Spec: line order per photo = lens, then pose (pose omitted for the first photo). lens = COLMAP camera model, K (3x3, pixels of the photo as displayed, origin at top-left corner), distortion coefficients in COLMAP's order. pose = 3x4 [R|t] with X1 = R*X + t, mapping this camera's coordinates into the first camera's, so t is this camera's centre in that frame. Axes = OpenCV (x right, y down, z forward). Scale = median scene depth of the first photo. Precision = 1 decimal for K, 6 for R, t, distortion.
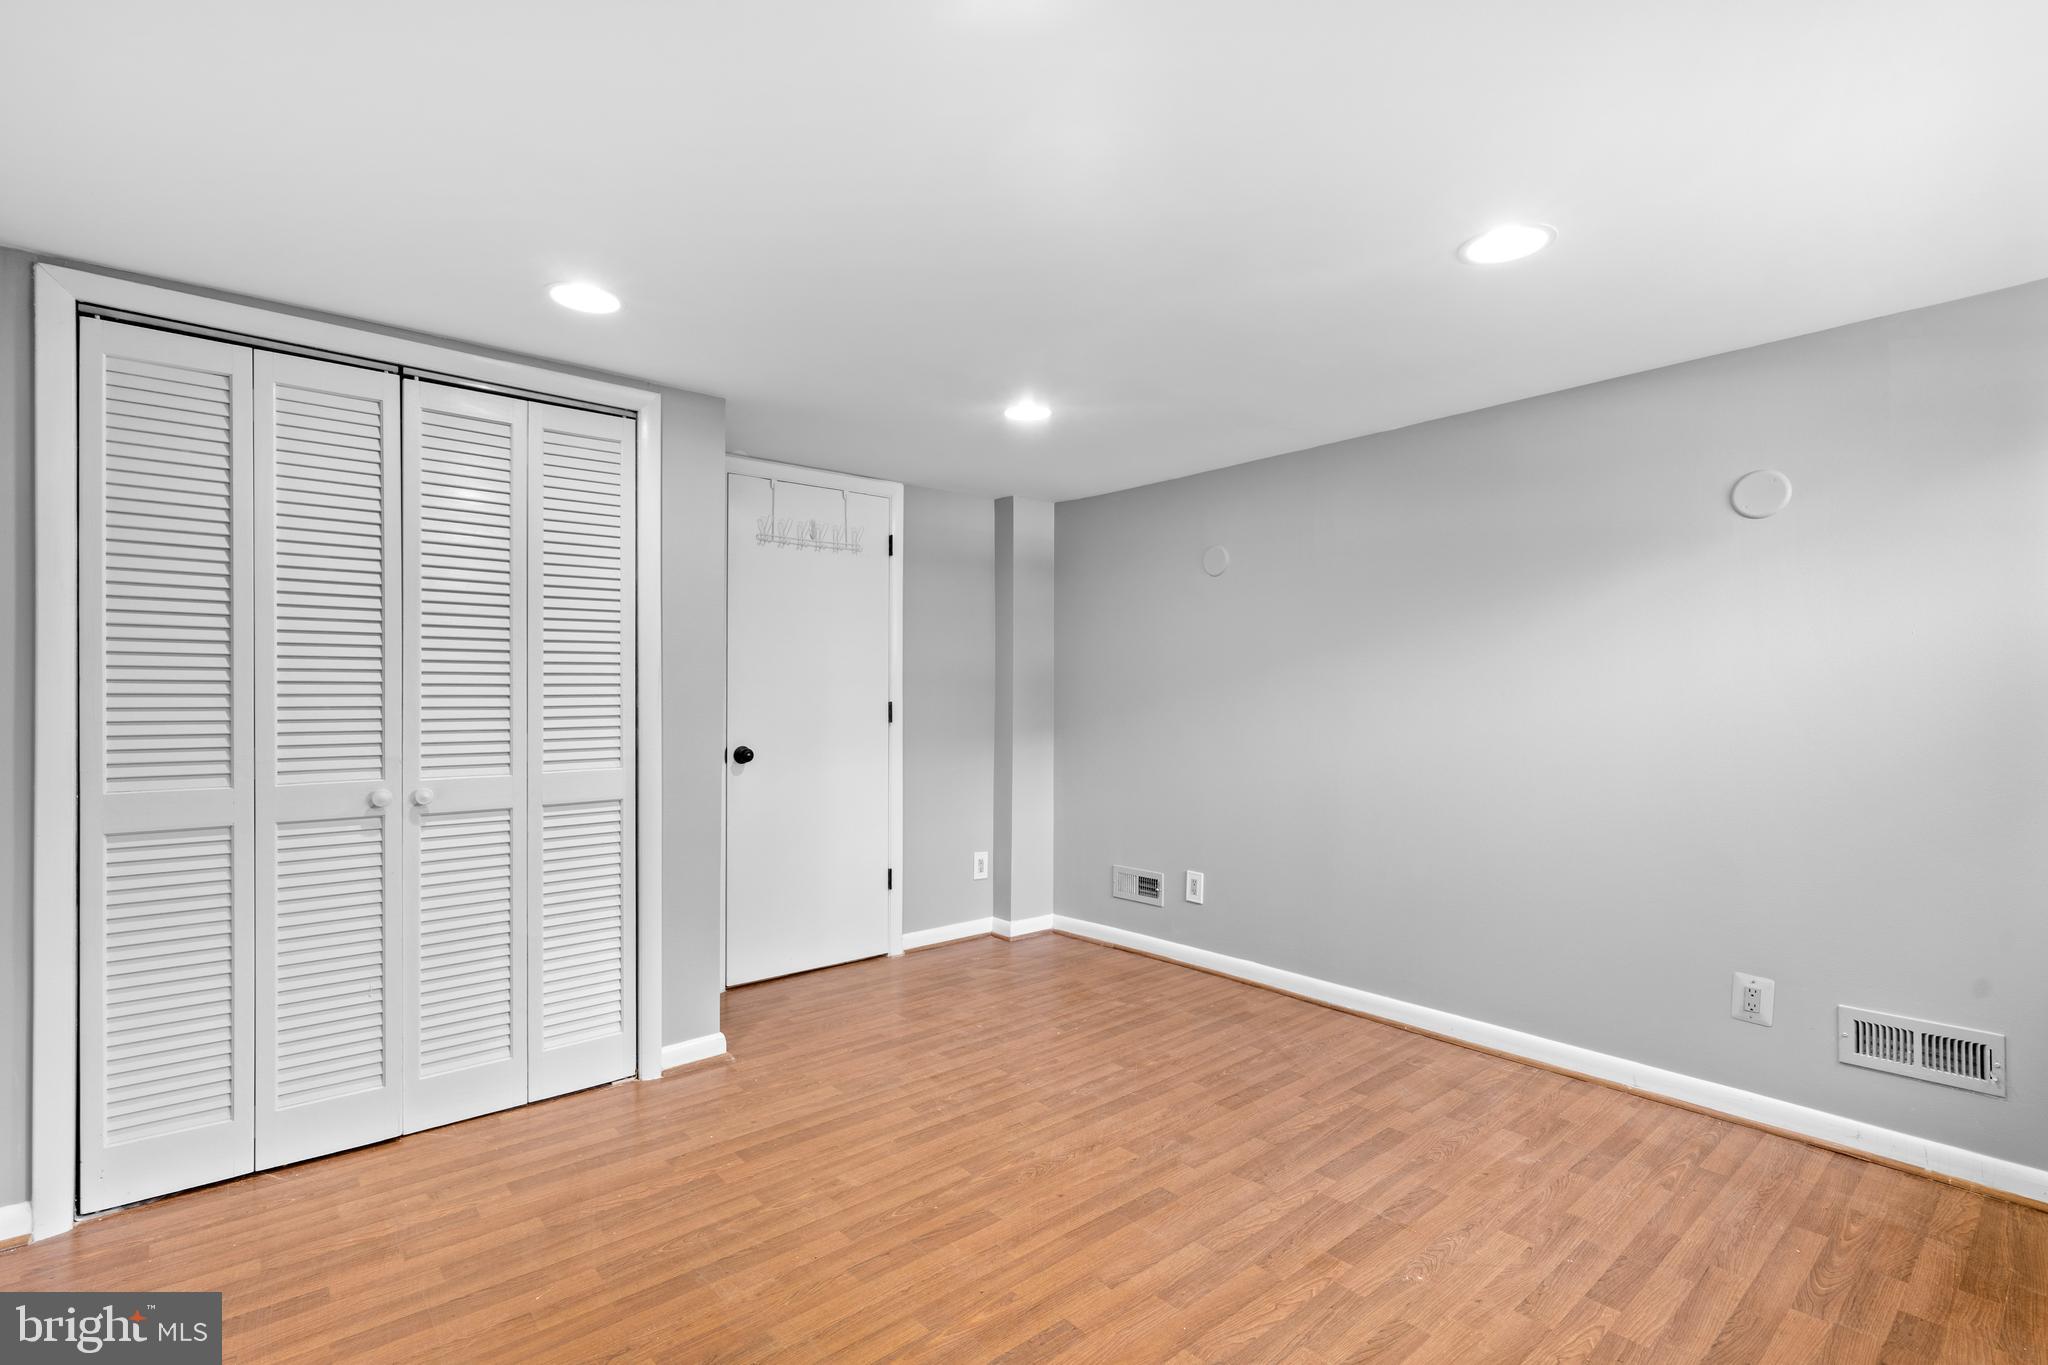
lens RADIAL K [[951.0, 0, 1022.3], [0, 951.0, 692.3], [0, 0, 1]] dist [-0.004521, 0.000848]
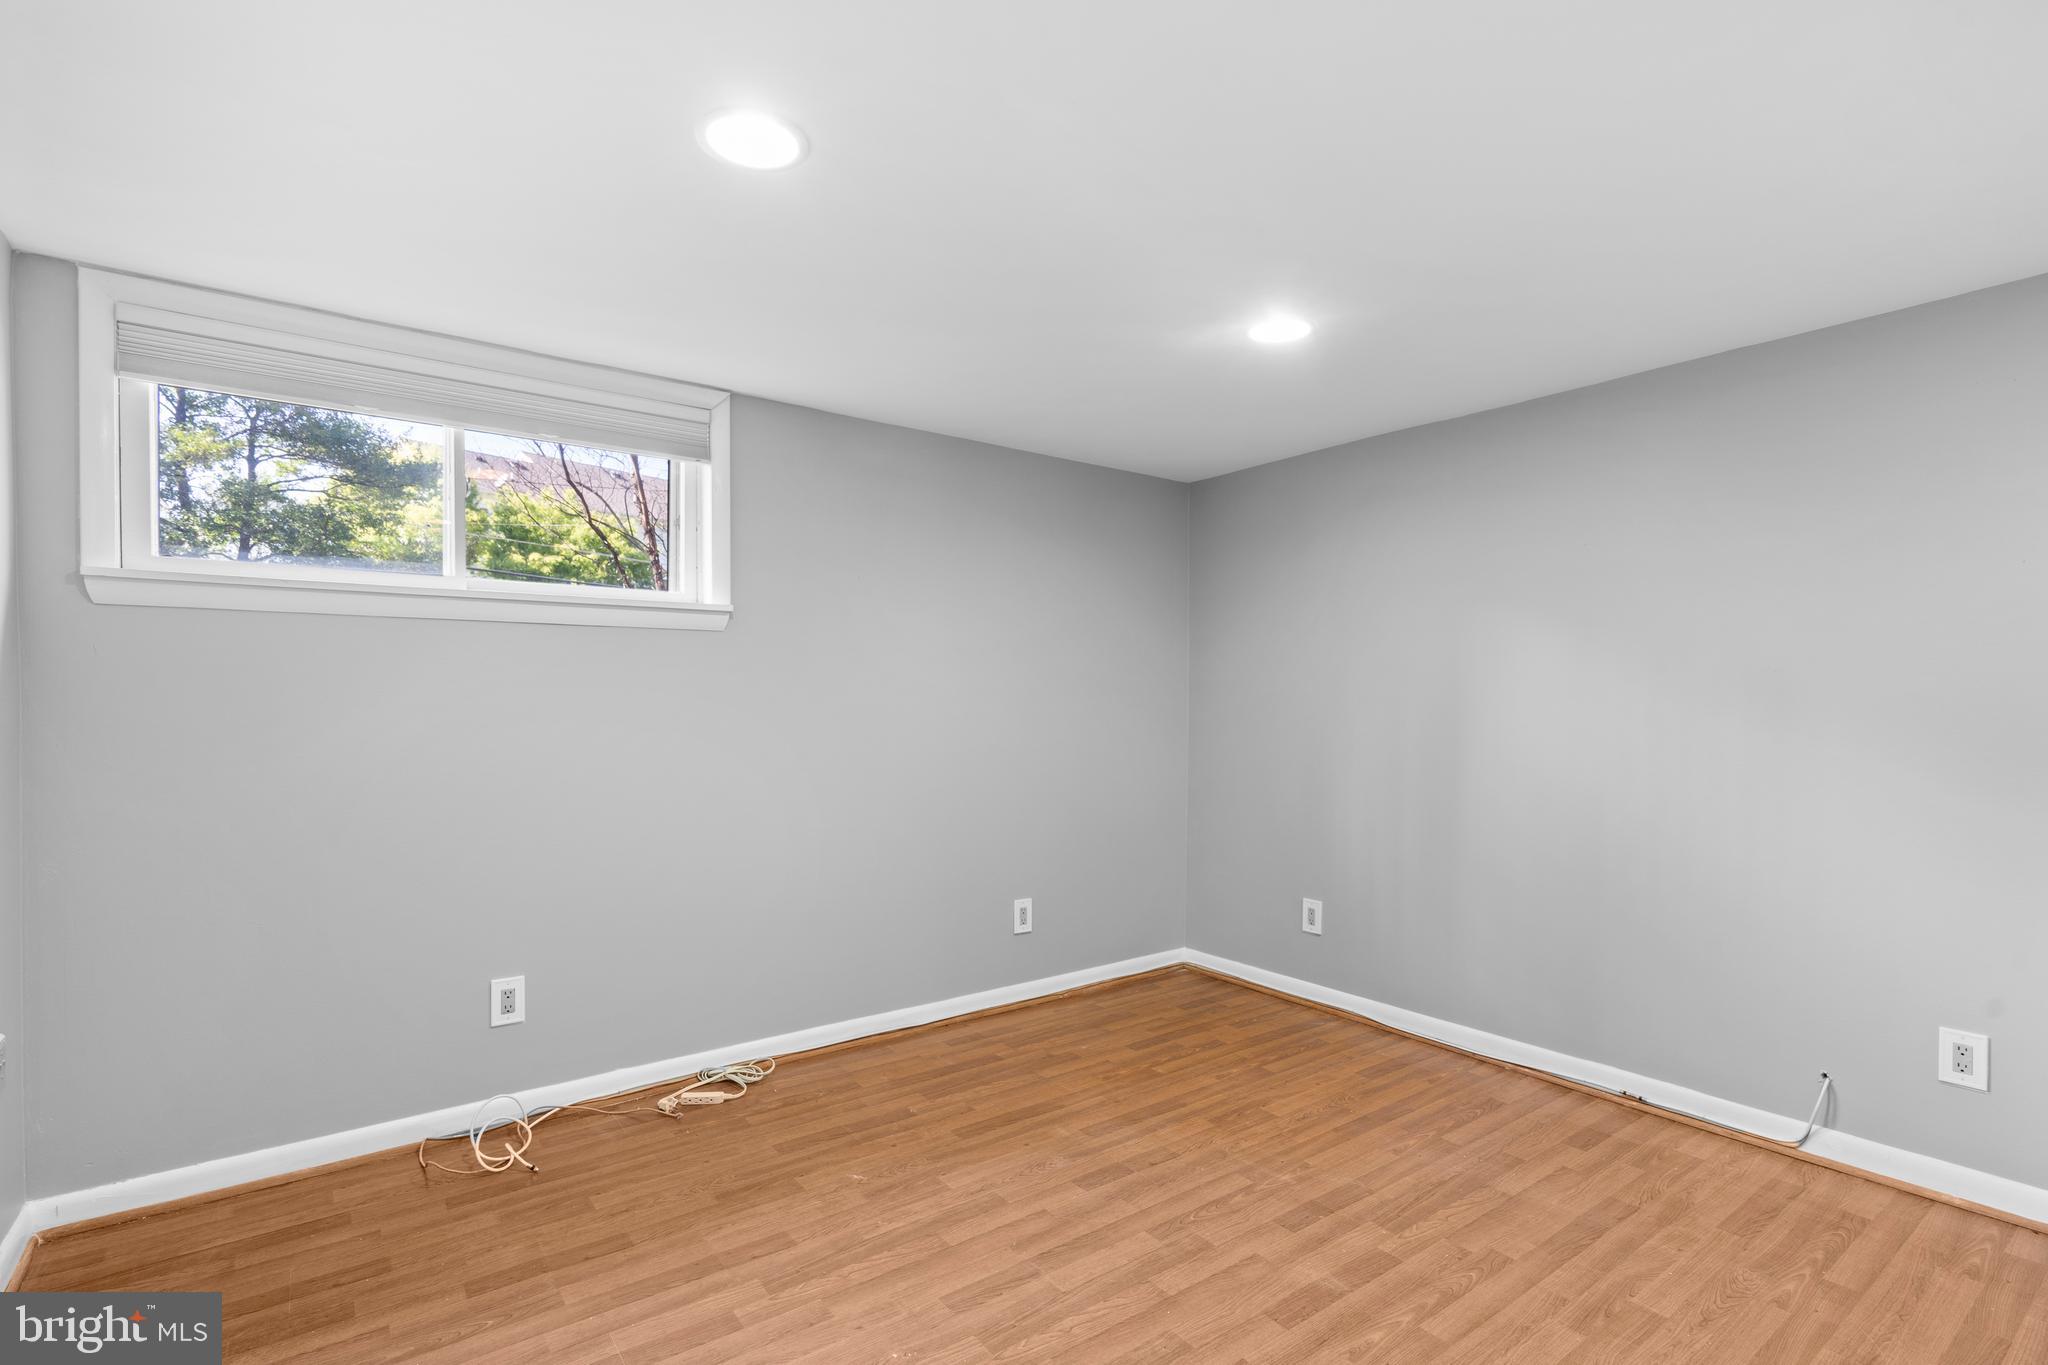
lens RADIAL K [[951.0, 0, 1022.3], [0, 951.0, 692.3], [0, 0, 1]] dist [-0.004521, 0.000848]
pose [[-0.996864, -0.002842, 0.079085, 0.247300], [-0.002978, 0.999994, -0.001603, -0.009038], [-0.079080, -0.001834, -0.996867, 2.027945]]
